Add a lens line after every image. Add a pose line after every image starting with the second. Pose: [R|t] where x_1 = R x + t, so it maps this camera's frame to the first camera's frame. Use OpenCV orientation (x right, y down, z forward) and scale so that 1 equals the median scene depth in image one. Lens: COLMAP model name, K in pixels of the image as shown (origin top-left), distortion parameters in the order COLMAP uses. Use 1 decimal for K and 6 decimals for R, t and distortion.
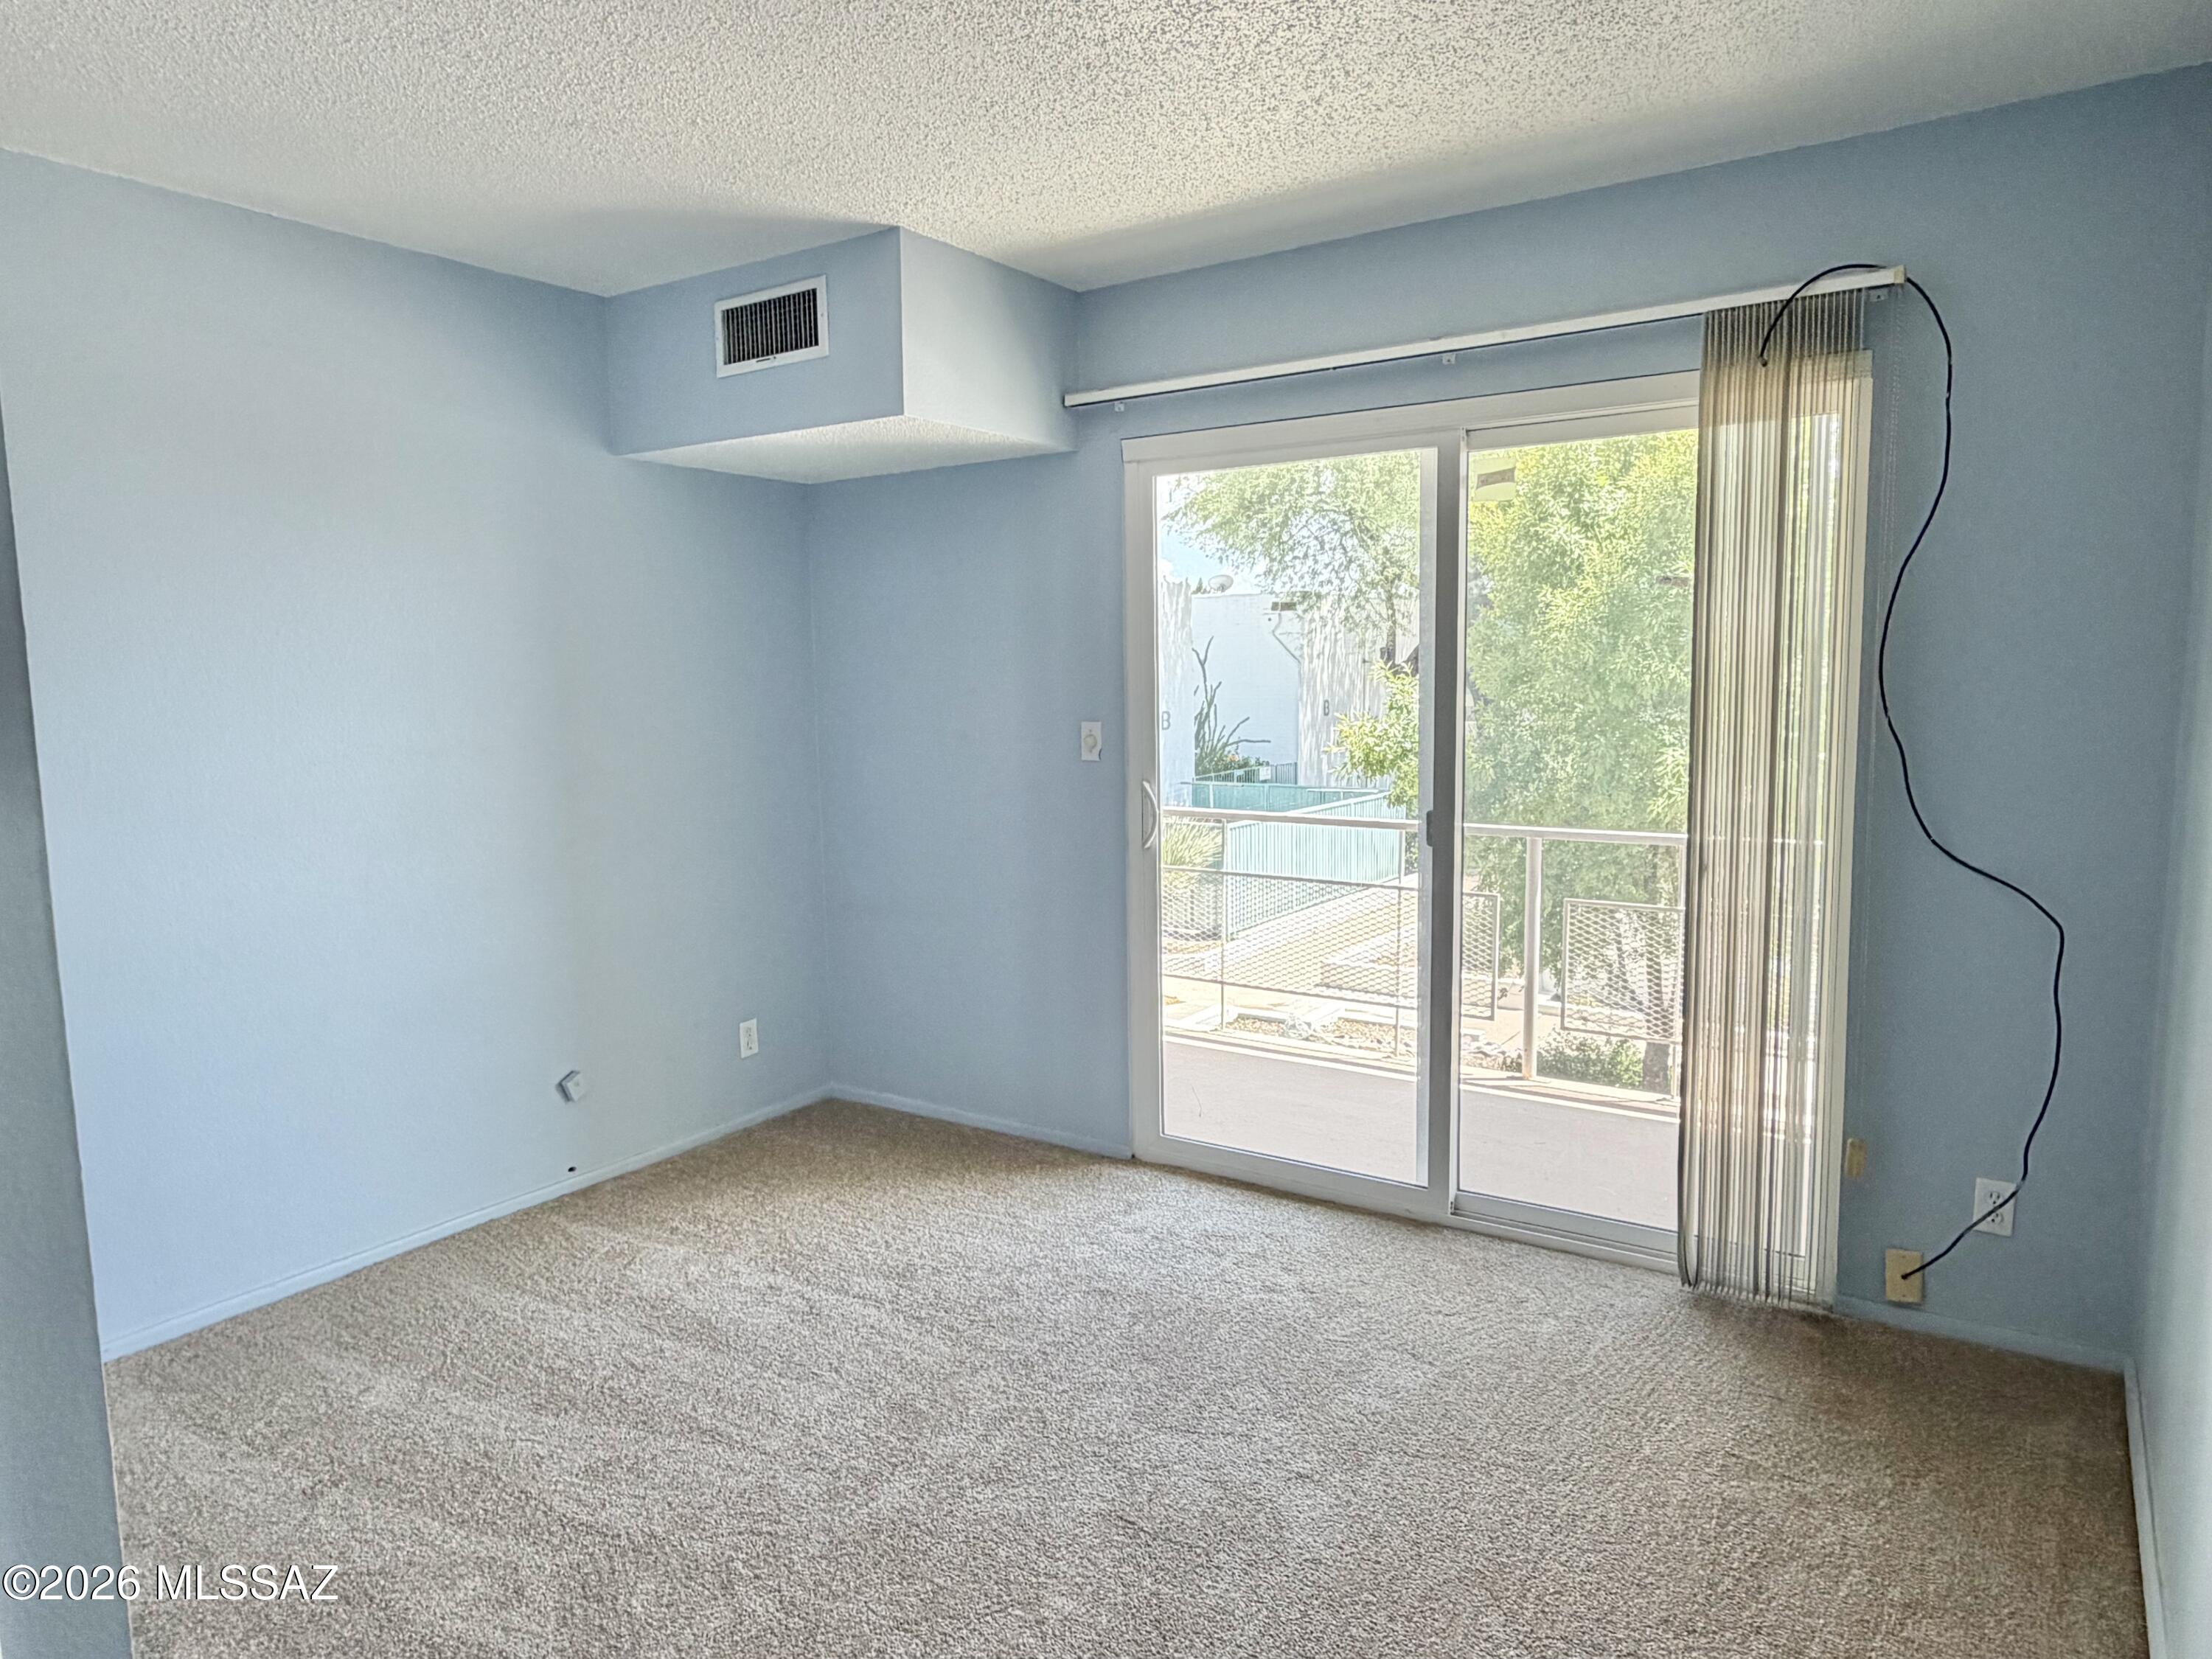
lens RADIAL K [[1404.8, 0, 1117.5], [0, 1404.8, 833.6], [0, 0, 1]] dist [-0.001004, 0.001934]
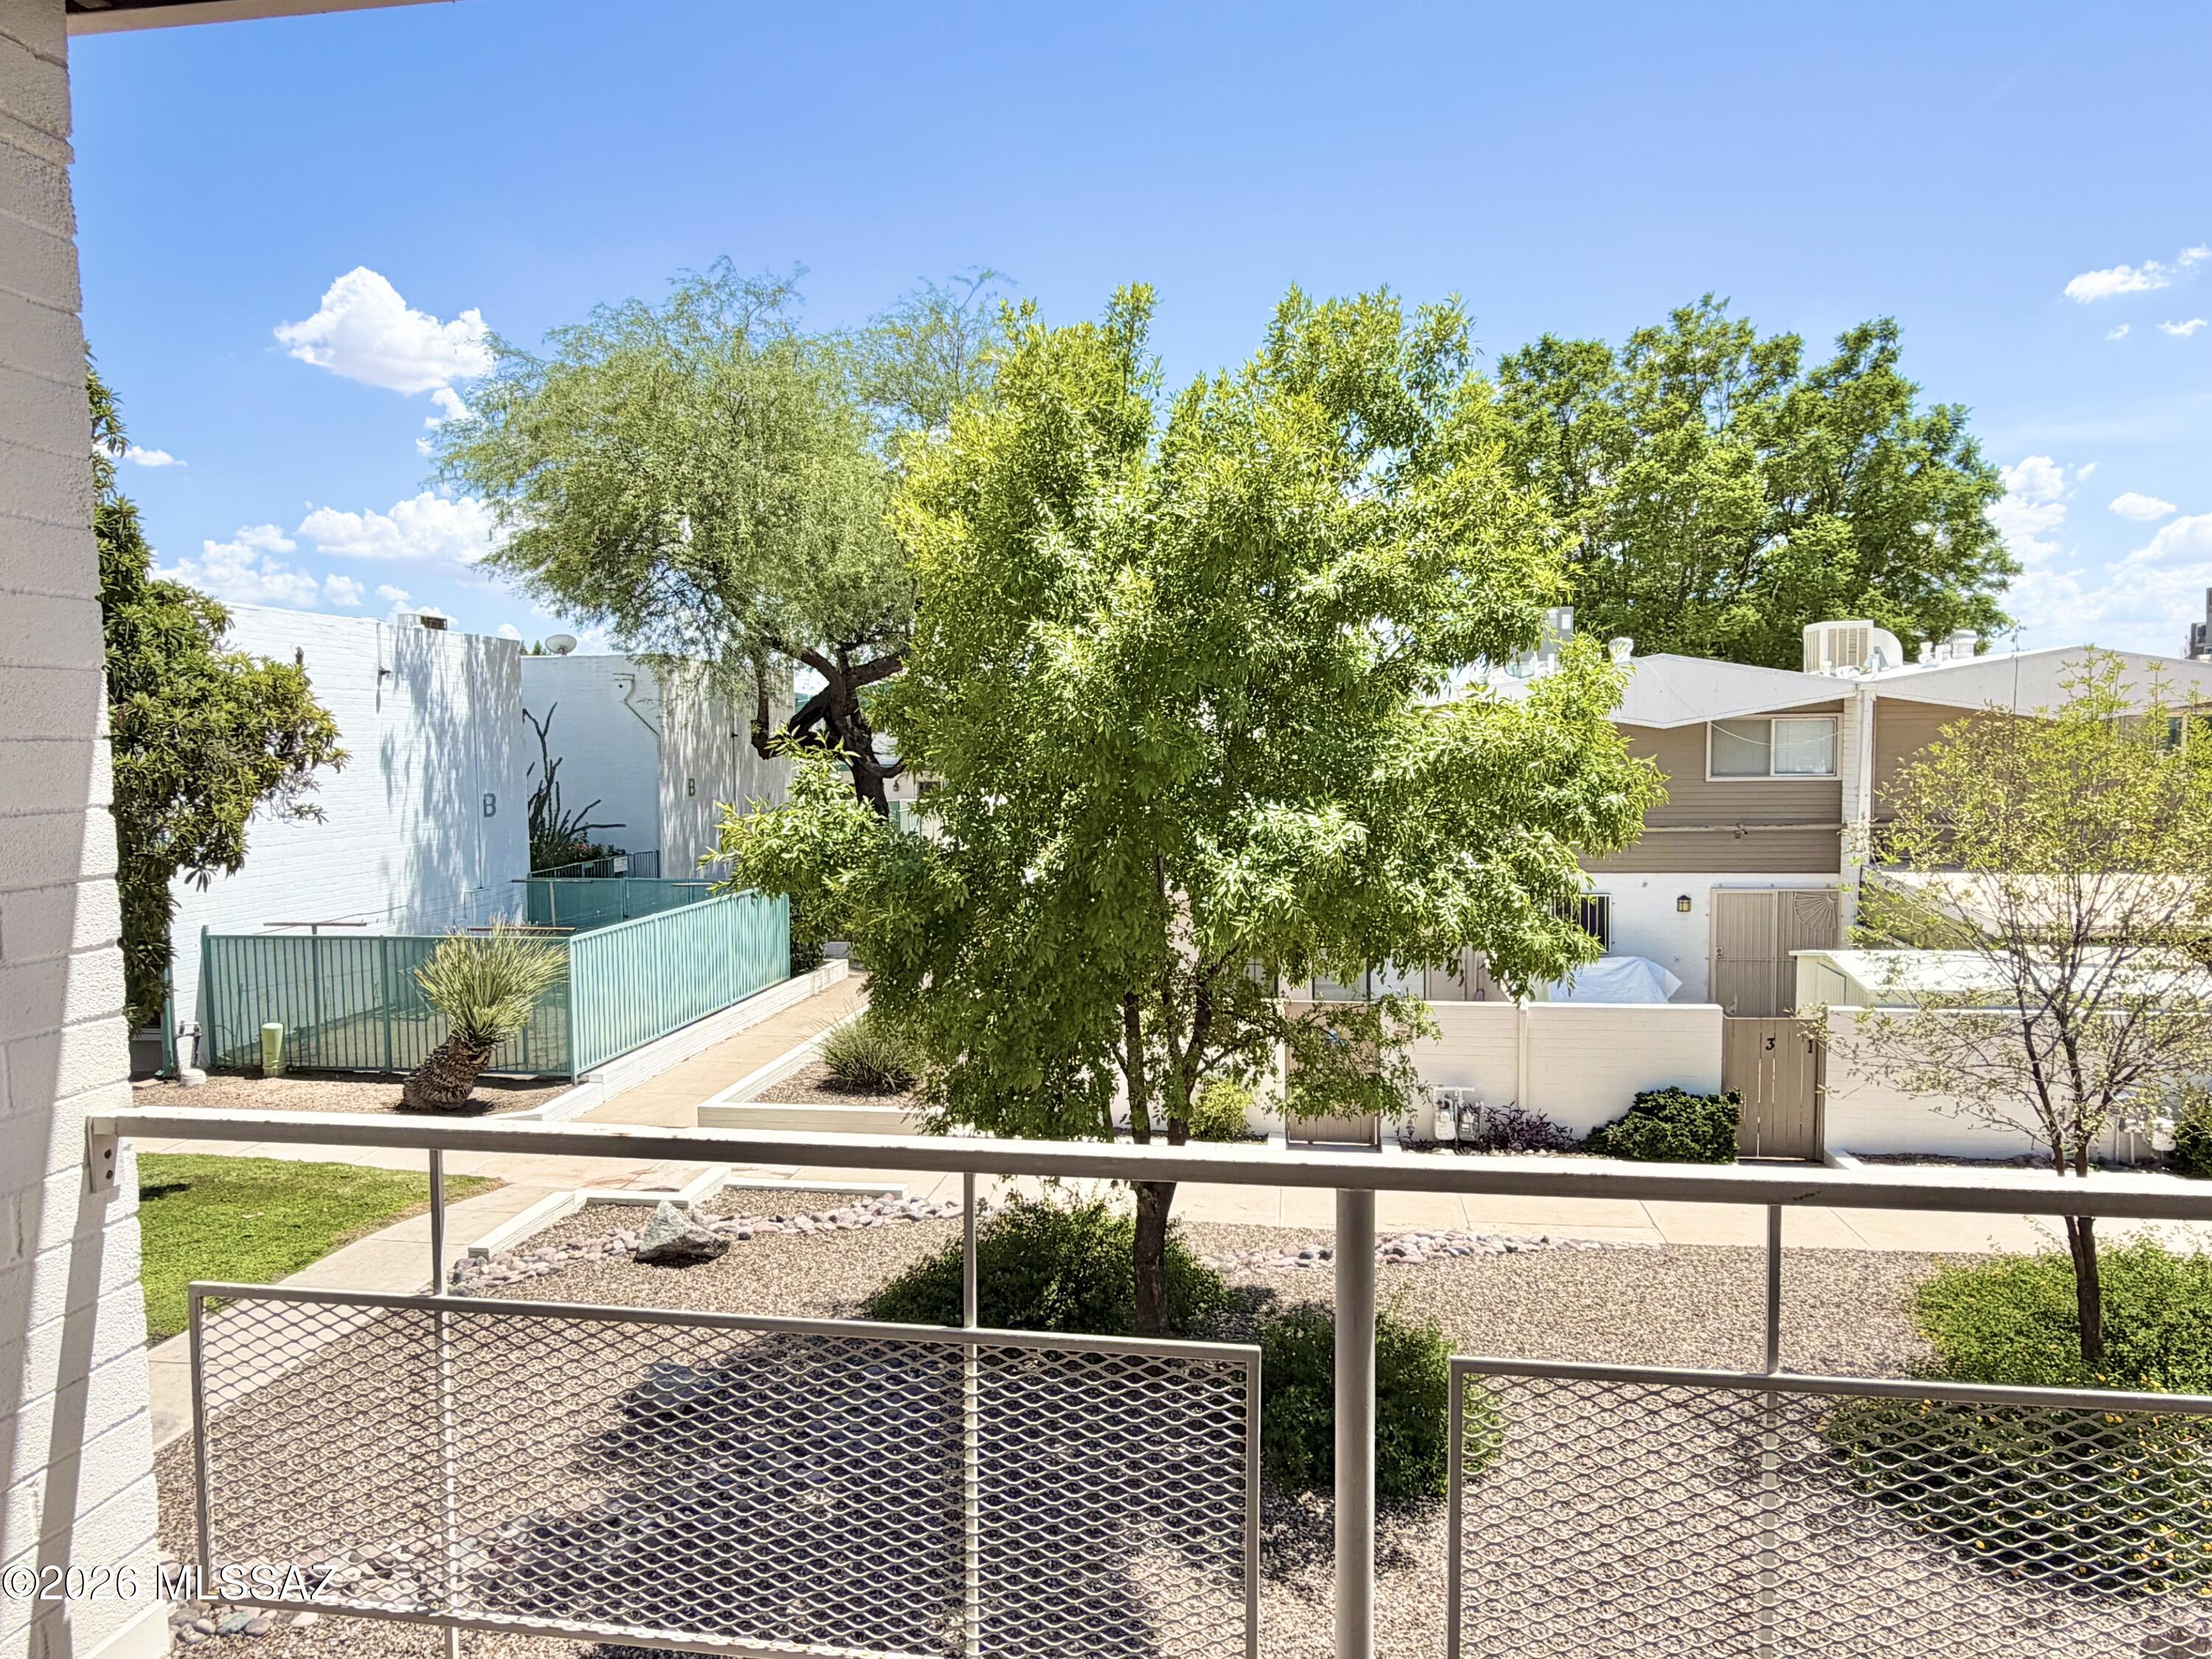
lens RADIAL K [[1404.8, 0, 1102.5], [0, 1404.8, 837.6], [0, 0, 1]] dist [-0.001004, 0.001934]
pose [[0.907444, -0.017647, 0.419803, 0.013631], [0.039398, 0.998289, -0.043199, -0.011504], [-0.418323, 0.055740, 0.906587, 0.110537]]
